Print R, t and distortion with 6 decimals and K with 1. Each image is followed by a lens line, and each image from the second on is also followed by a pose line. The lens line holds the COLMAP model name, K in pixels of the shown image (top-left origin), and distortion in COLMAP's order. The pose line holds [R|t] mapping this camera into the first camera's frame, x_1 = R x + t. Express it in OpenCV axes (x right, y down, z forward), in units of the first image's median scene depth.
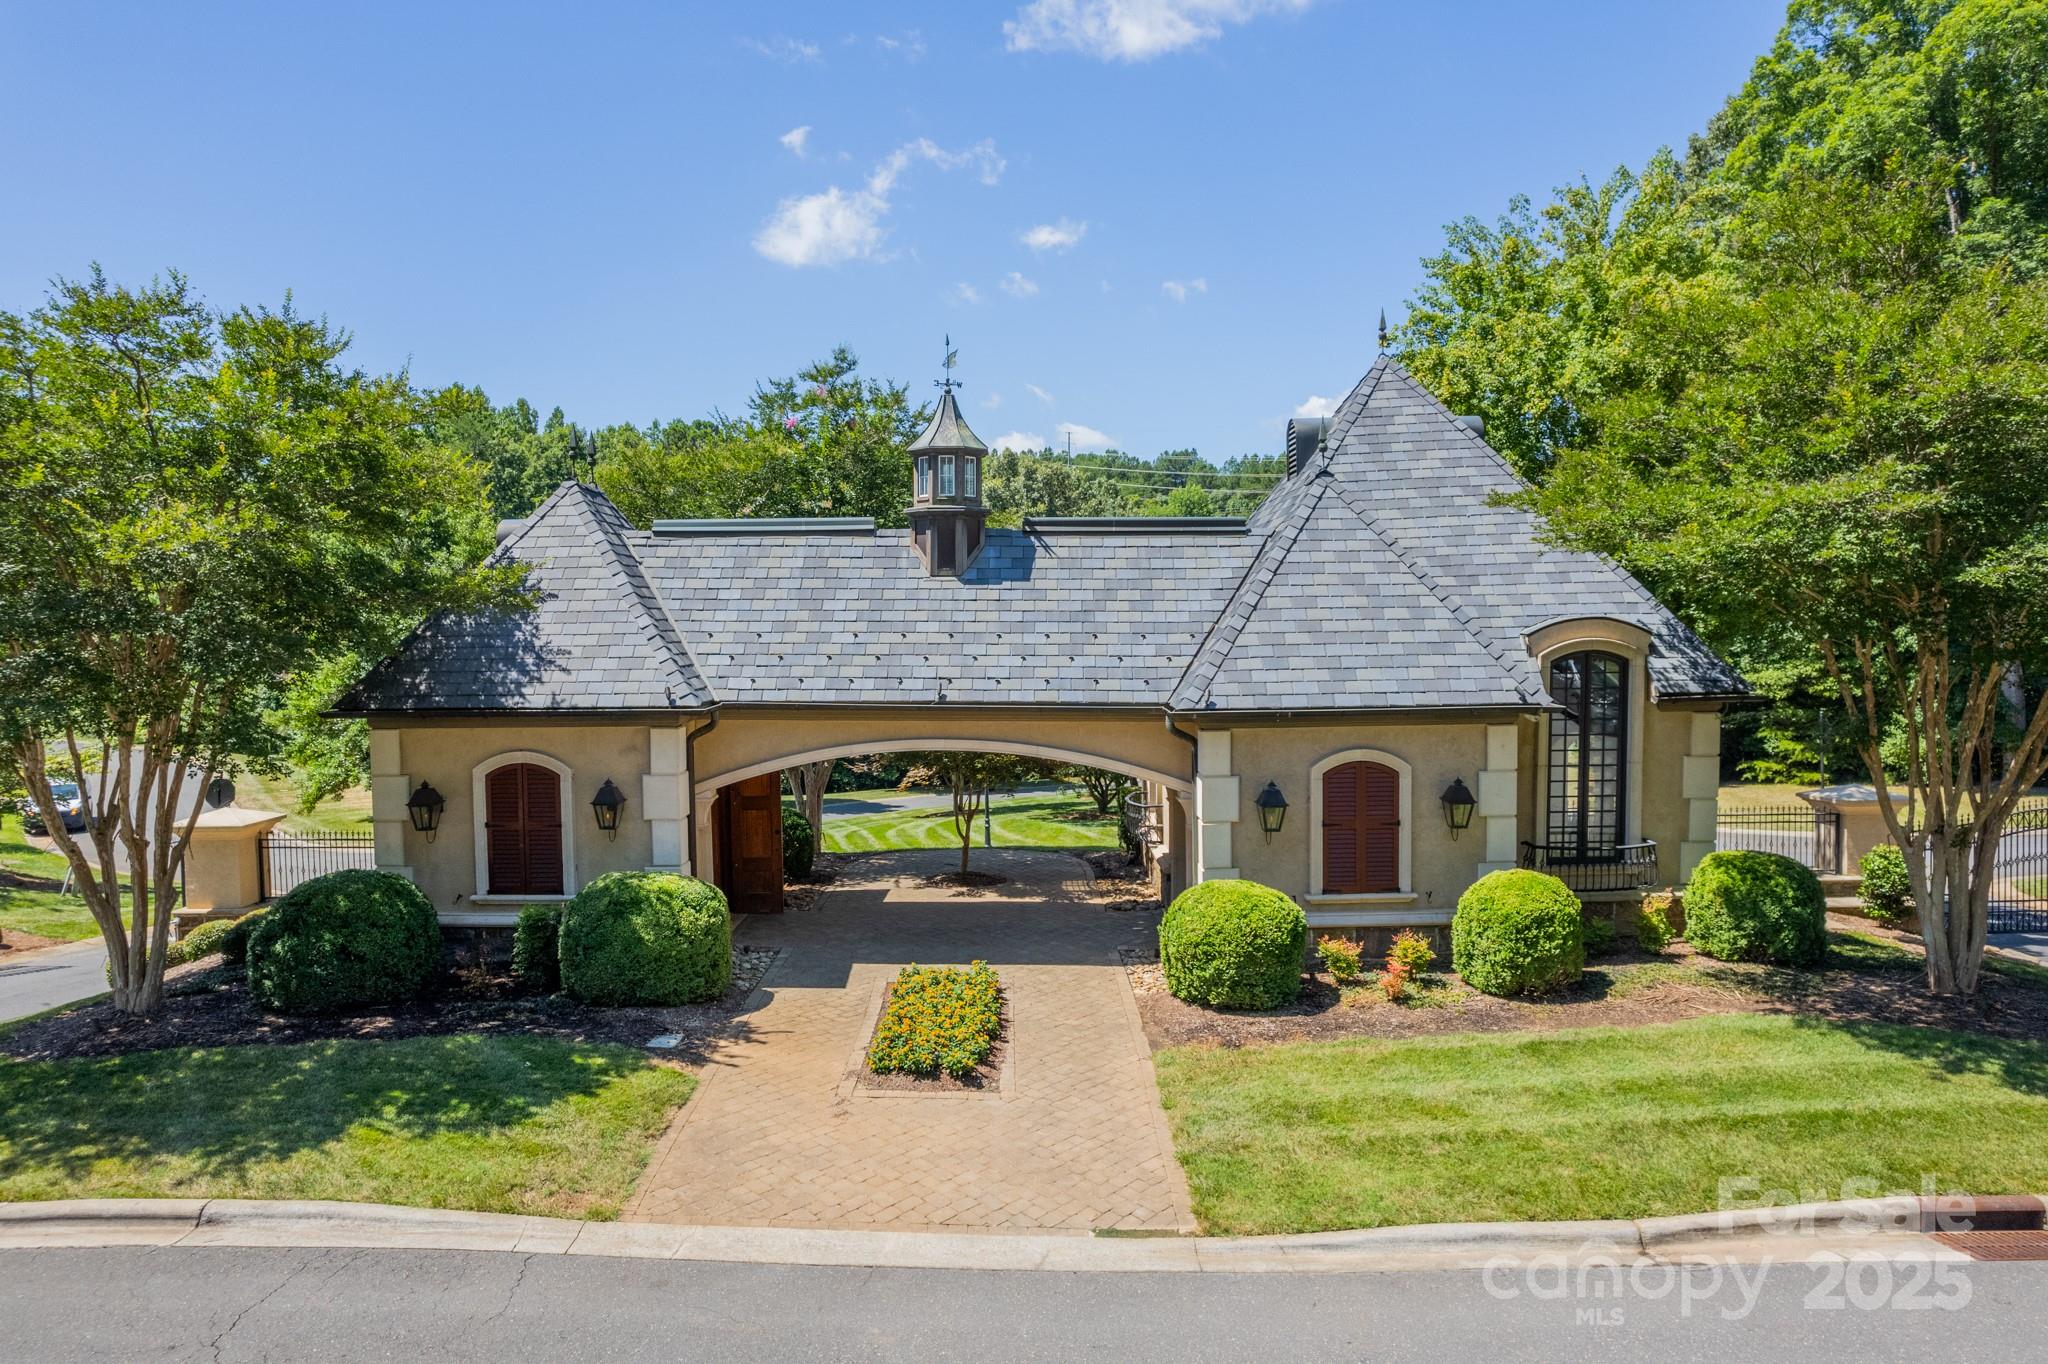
lens RADIAL K [[1303.6, 0, 1022.2], [0, 1303.6, 680.0], [0, 0, 1]] dist [-0.043880, -0.002423]
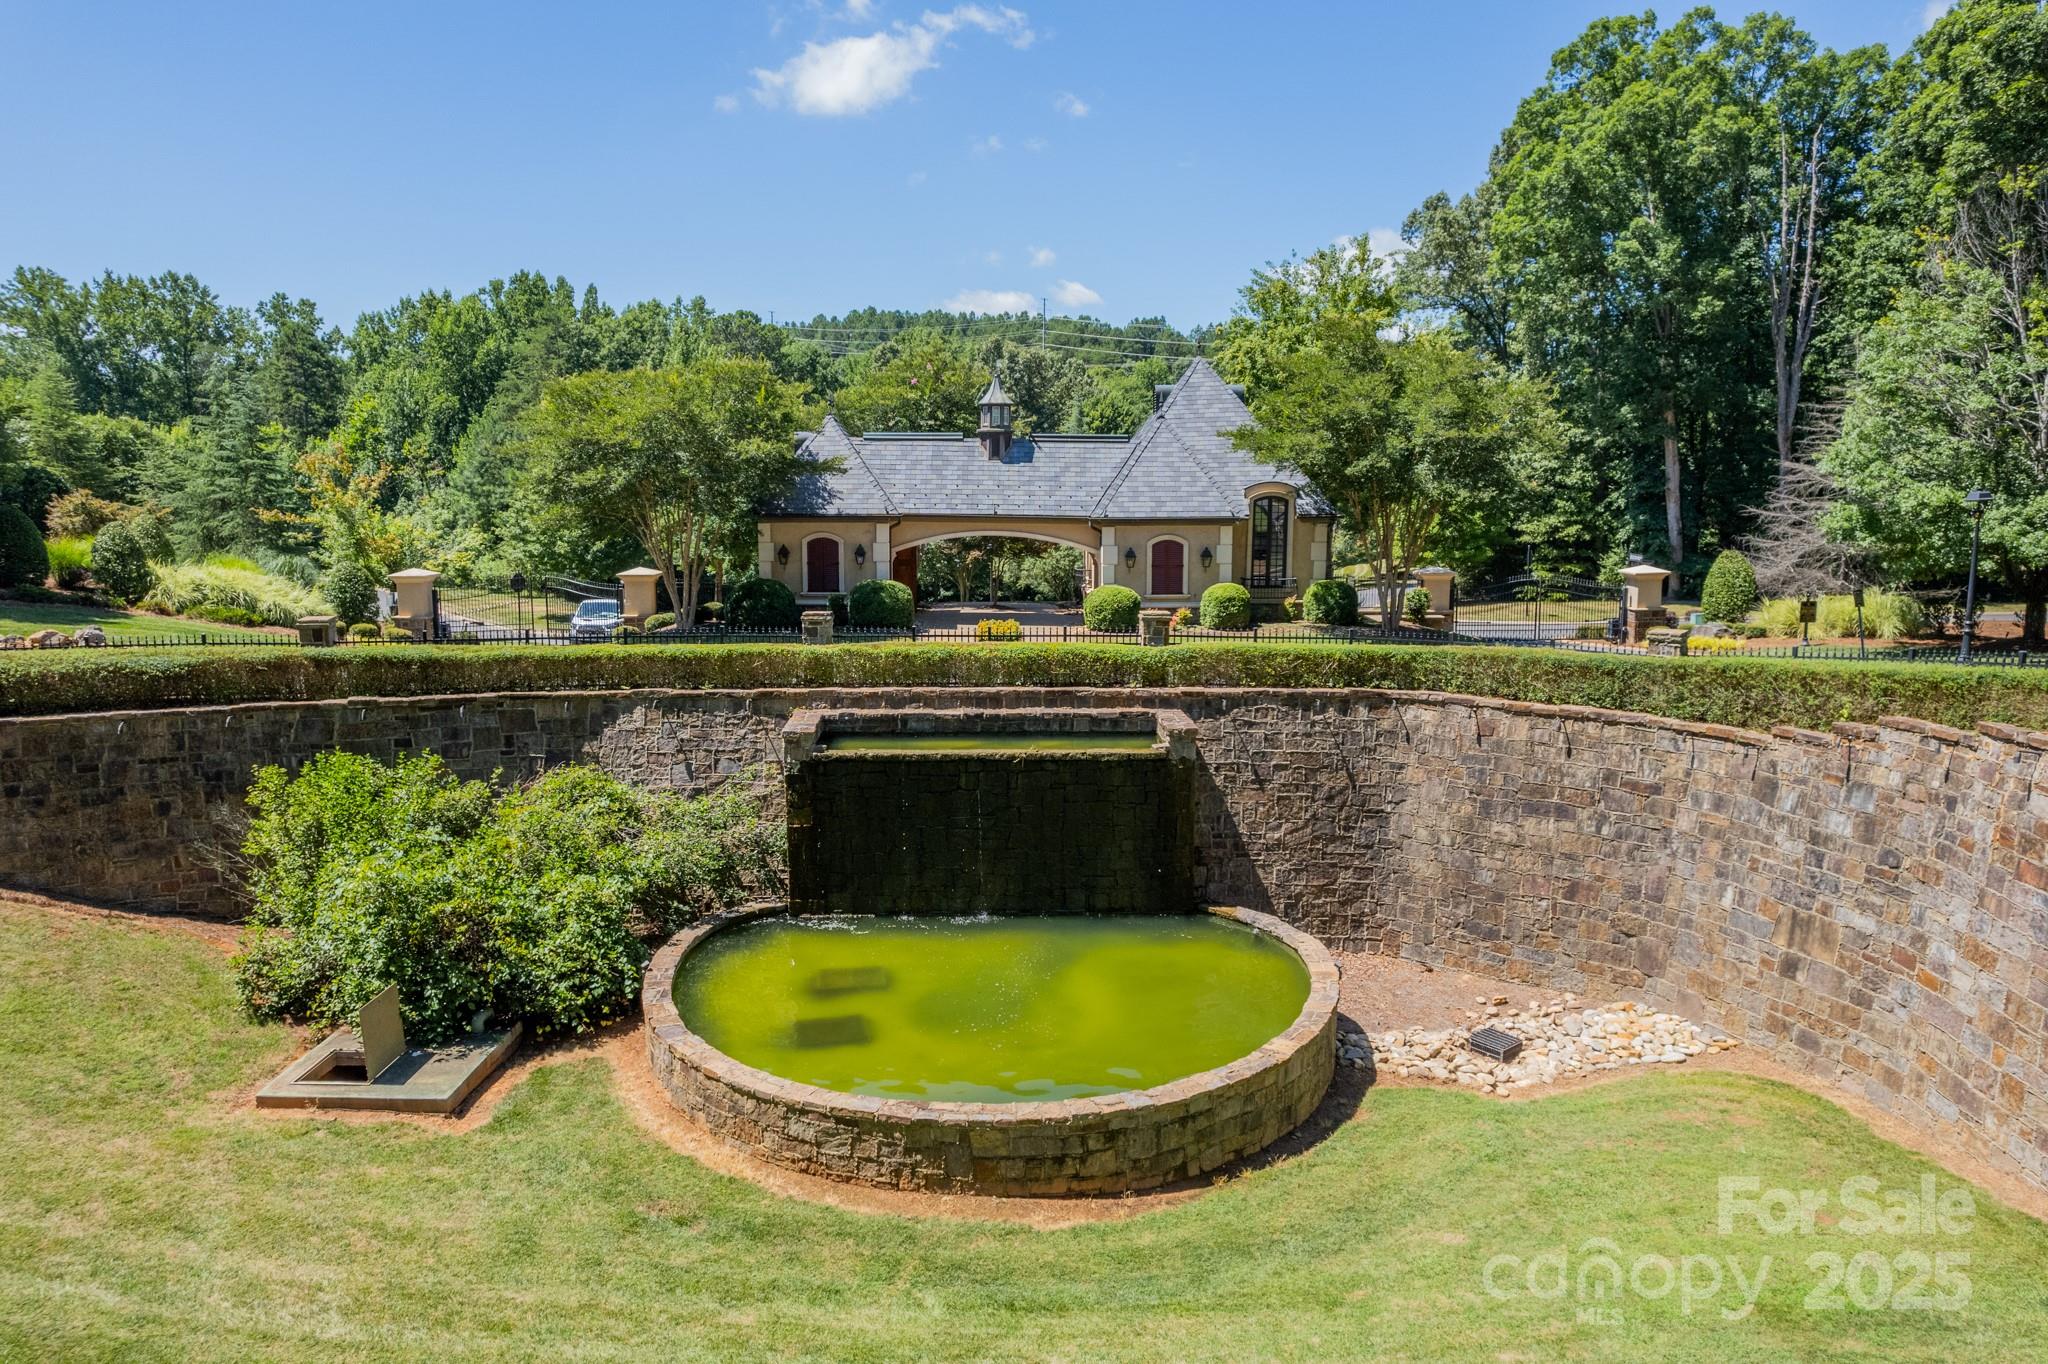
lens RADIAL K [[1303.6, 0, 1011.2], [0, 1303.6, 679.7], [0, 0, 1]] dist [-0.043880, -0.002423]
pose [[0.999846, 0.009193, 0.014933, -0.063950], [-0.010735, 0.994231, 0.106726, 0.061536], [-0.013866, -0.106870, 0.994176, -1.368246]]
